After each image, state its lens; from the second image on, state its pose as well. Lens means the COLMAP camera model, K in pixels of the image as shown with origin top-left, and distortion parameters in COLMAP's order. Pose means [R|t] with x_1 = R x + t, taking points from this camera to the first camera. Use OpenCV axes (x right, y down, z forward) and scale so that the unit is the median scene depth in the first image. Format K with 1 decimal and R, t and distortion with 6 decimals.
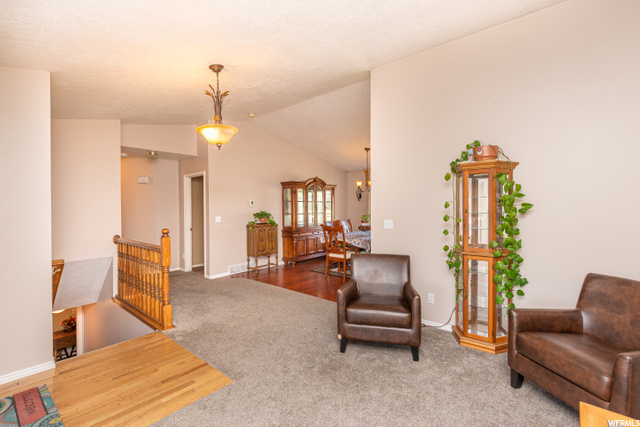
lens RADIAL K [[279.6, 0, 323.4], [0, 279.6, 211.6], [0, 0, 1]] dist [0.000406, 0.000006]
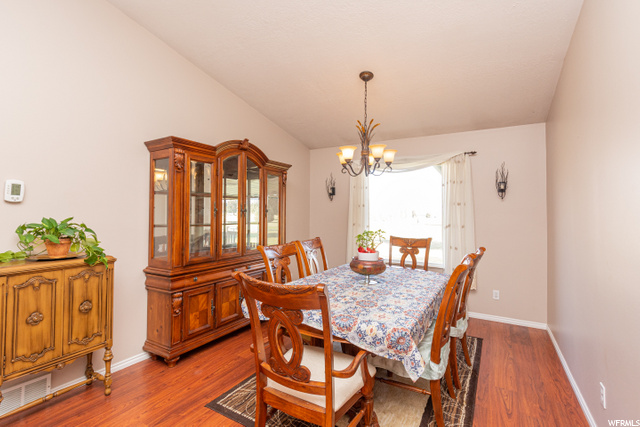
lens RADIAL K [[295.1, 0, 320.8], [0, 295.1, 210.2], [0, 0, 1]] dist [-0.002373, 0.000424]
pose [[0.985844, 0.011696, 0.167259, 0.016417], [-0.006487, 0.999478, -0.031657, -0.001574], [-0.167542, 0.030124, 0.985405, 0.550070]]
